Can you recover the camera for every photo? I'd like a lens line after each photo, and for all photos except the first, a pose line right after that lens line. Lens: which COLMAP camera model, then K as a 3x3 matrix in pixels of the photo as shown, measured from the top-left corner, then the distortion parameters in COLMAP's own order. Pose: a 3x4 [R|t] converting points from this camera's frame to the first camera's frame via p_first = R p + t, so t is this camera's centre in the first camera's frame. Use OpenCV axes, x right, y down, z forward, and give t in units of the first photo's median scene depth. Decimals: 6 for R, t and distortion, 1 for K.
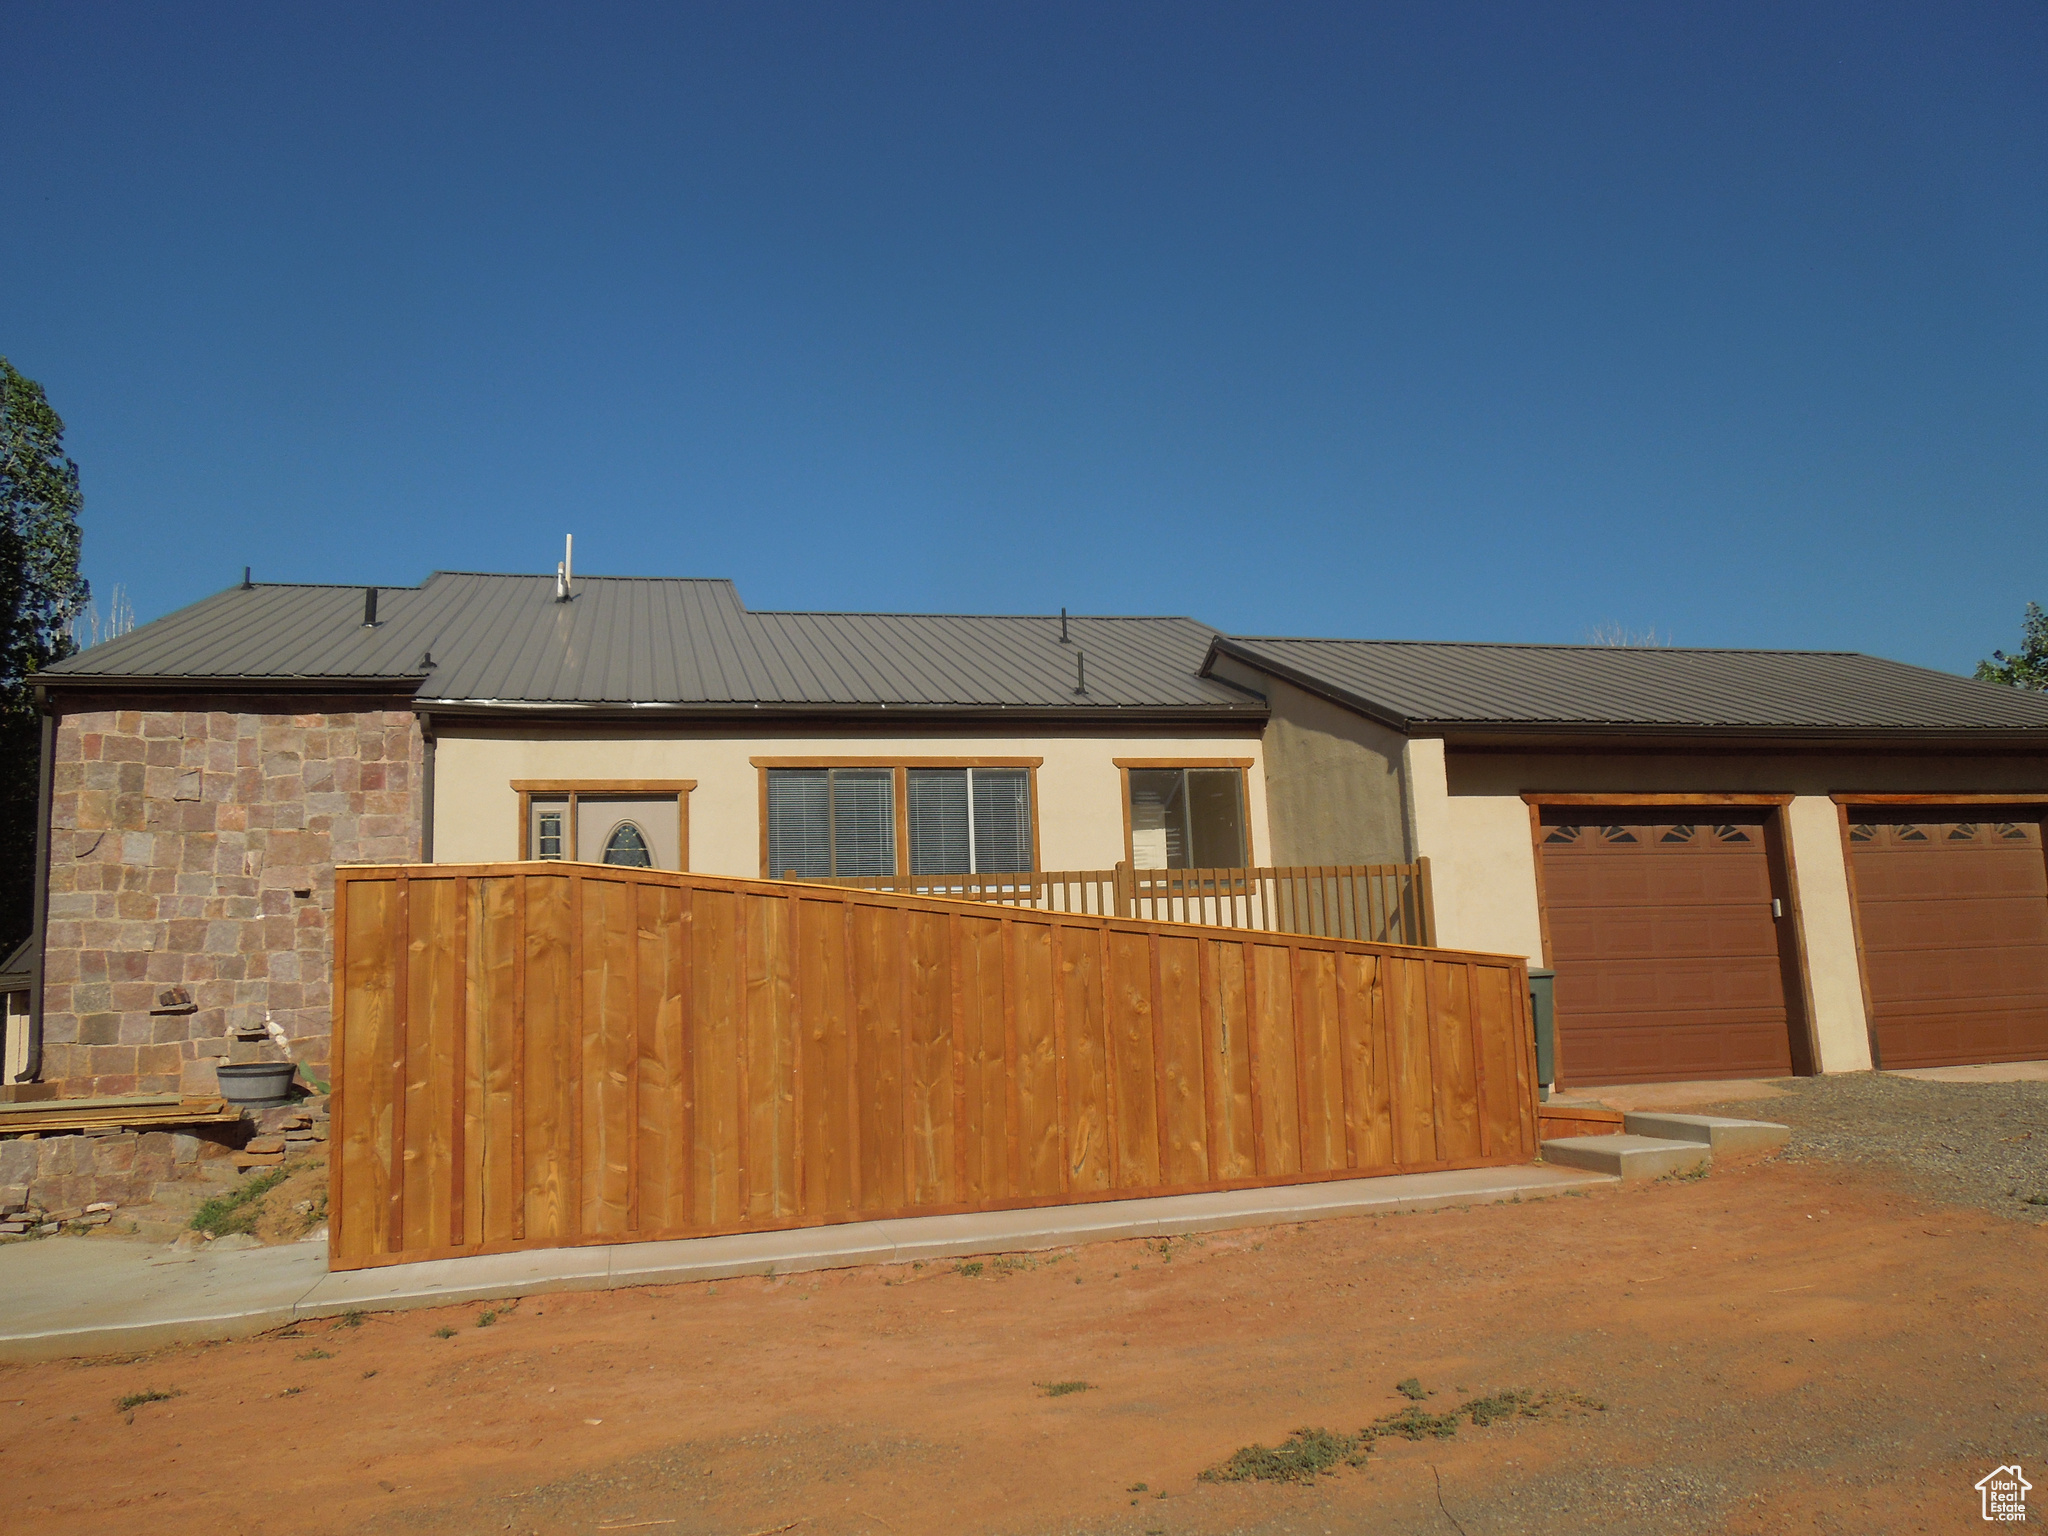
lens RADIAL K [[1531.7, 0, 1024.0], [0, 1531.7, 768.0], [0, 0, 1]] dist [-0.016727, 0.009608]
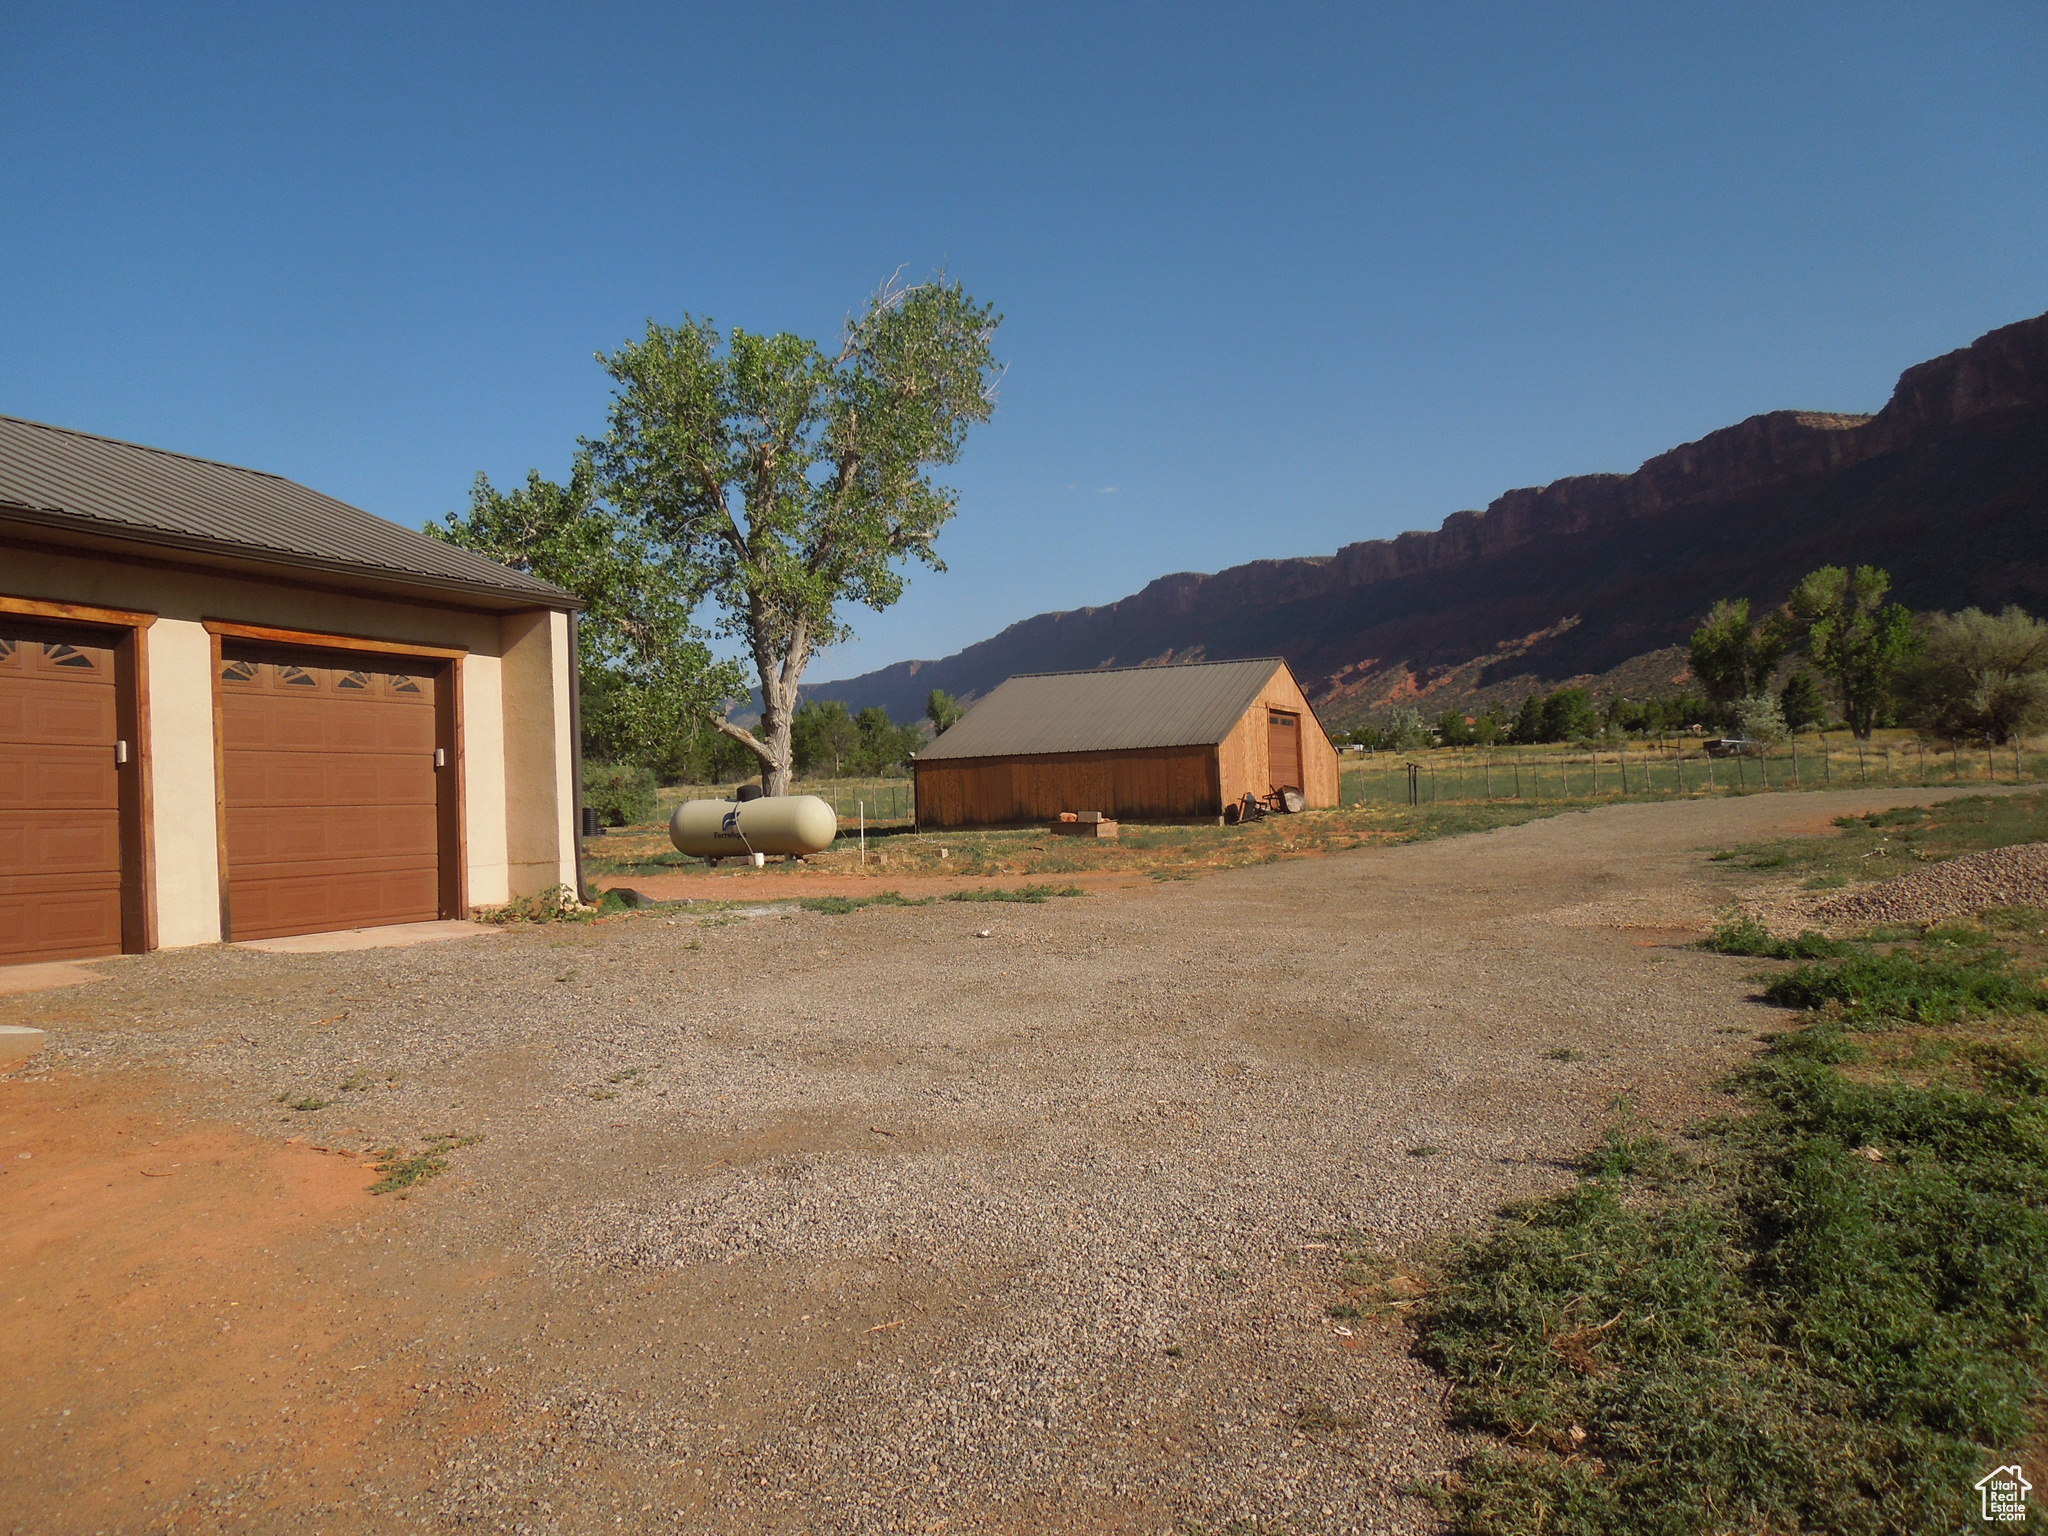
lens RADIAL K [[1531.7, 0, 1024.0], [0, 1531.7, 768.0], [0, 0, 1]] dist [-0.016727, 0.009608]
pose [[0.611116, 0.041468, 0.790454, 0.142878], [-0.116508, 0.992462, 0.038009, 0.012907], [-0.782919, -0.115322, 0.611341, 0.120006]]
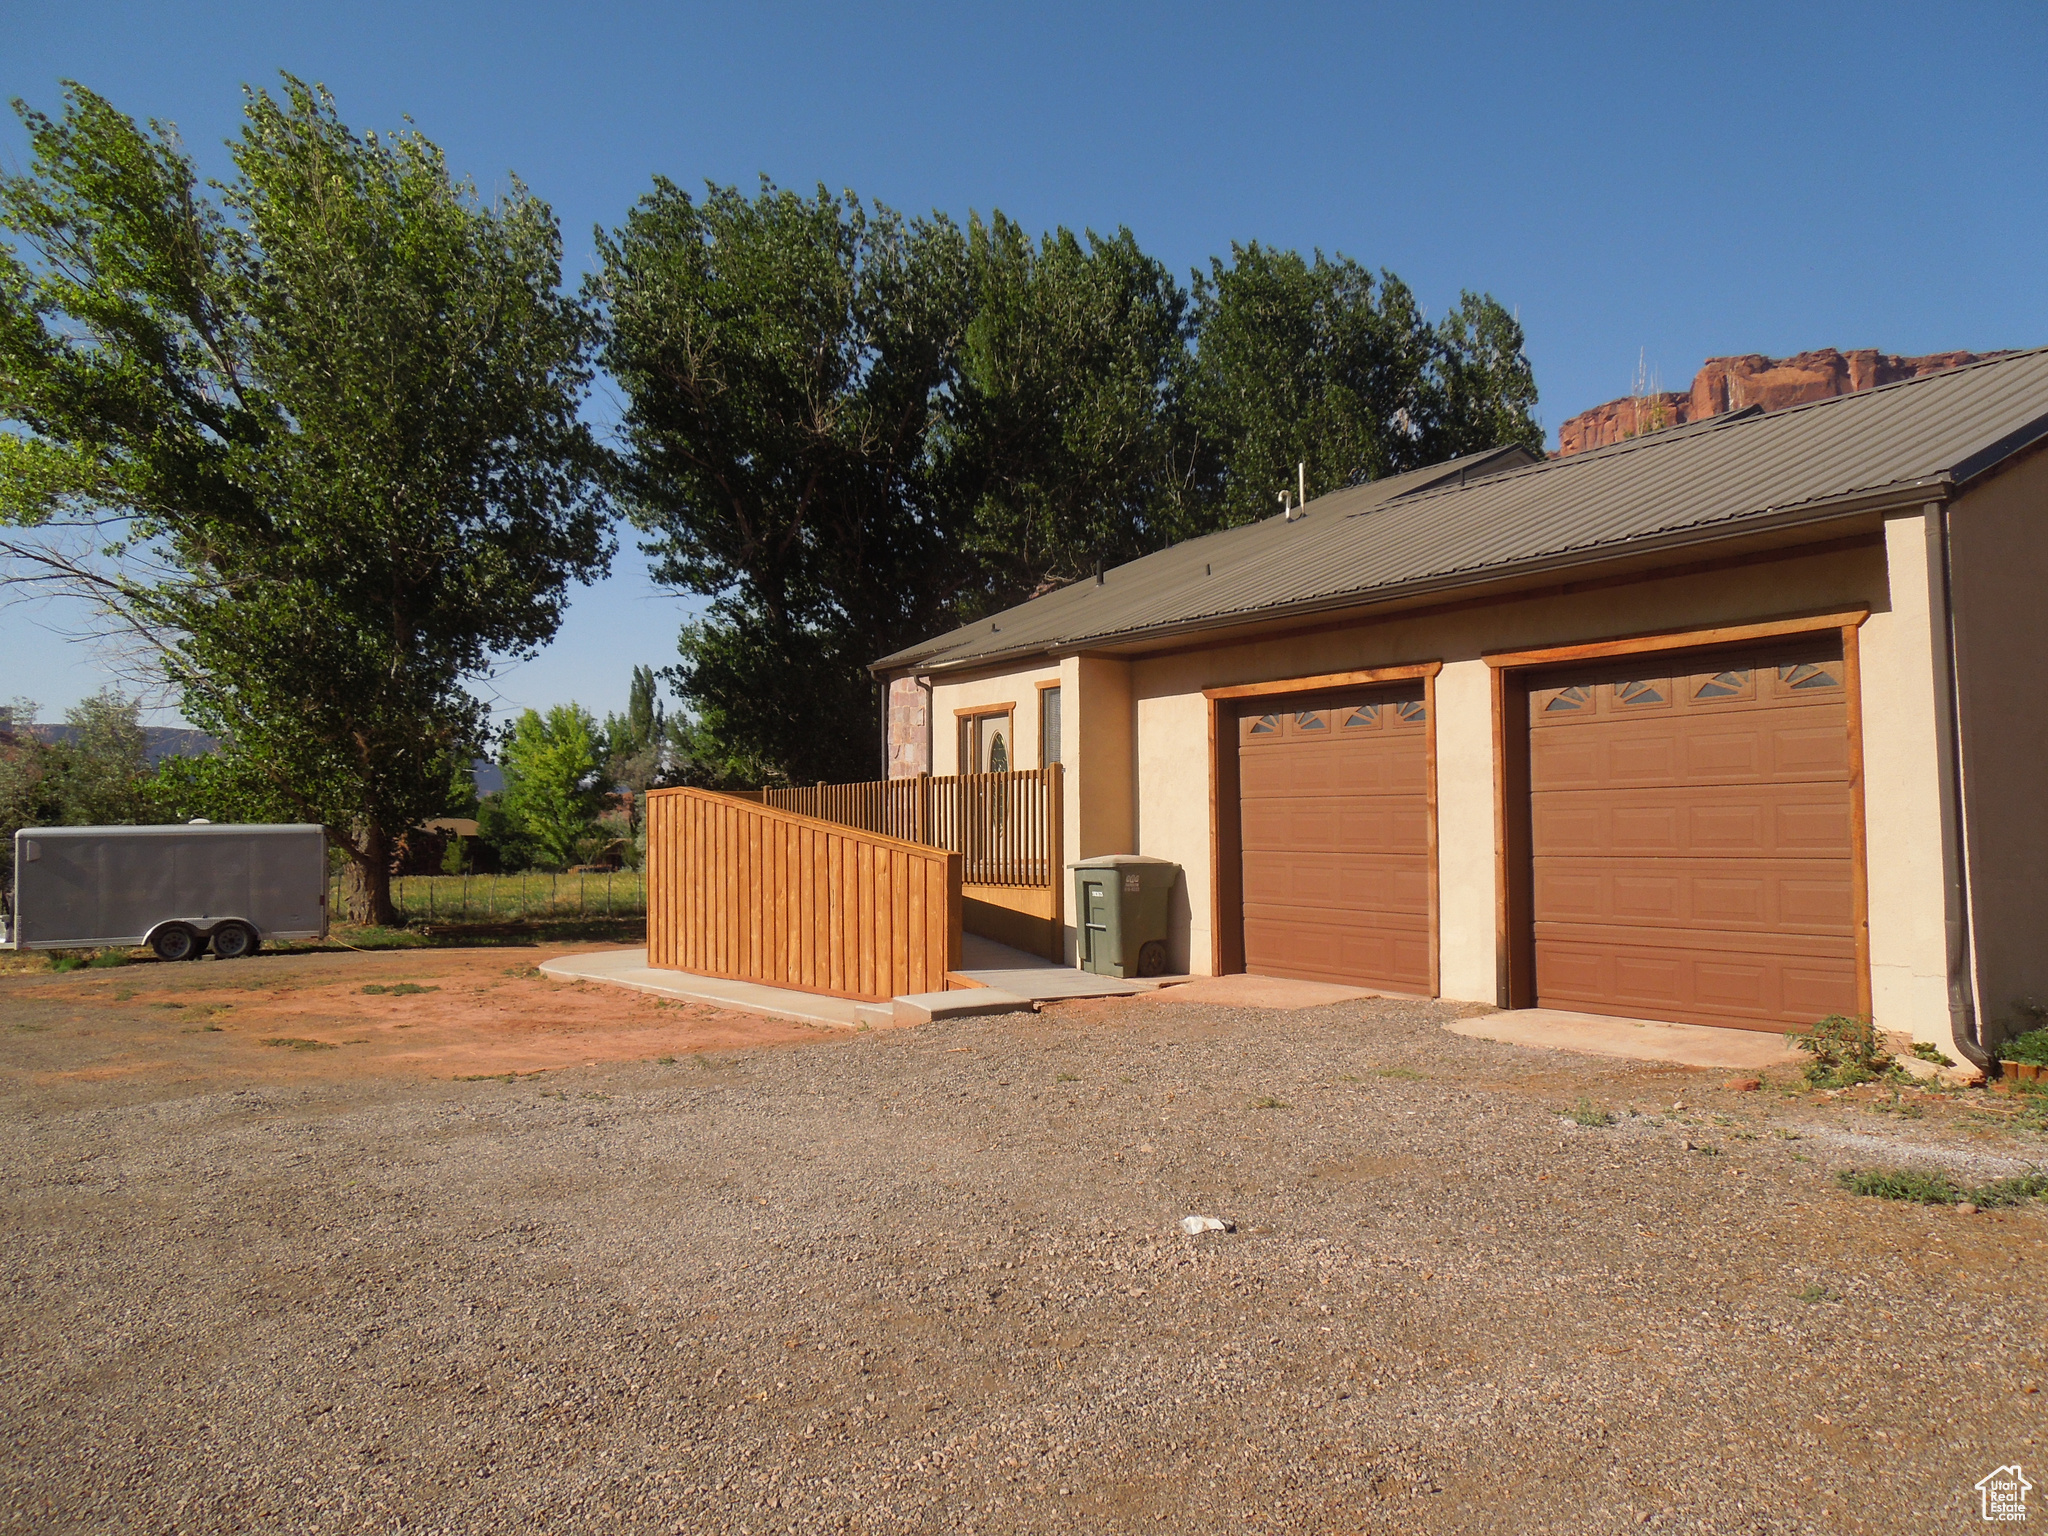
lens RADIAL K [[1531.7, 0, 1024.0], [0, 1531.7, 768.0], [0, 0, 1]] dist [-0.016727, 0.009608]
pose [[0.398361, -0.014661, -0.917112, 1.172336], [0.125179, 0.991386, 0.038525, 0.013902], [0.908647, -0.130150, 0.396764, 0.459183]]
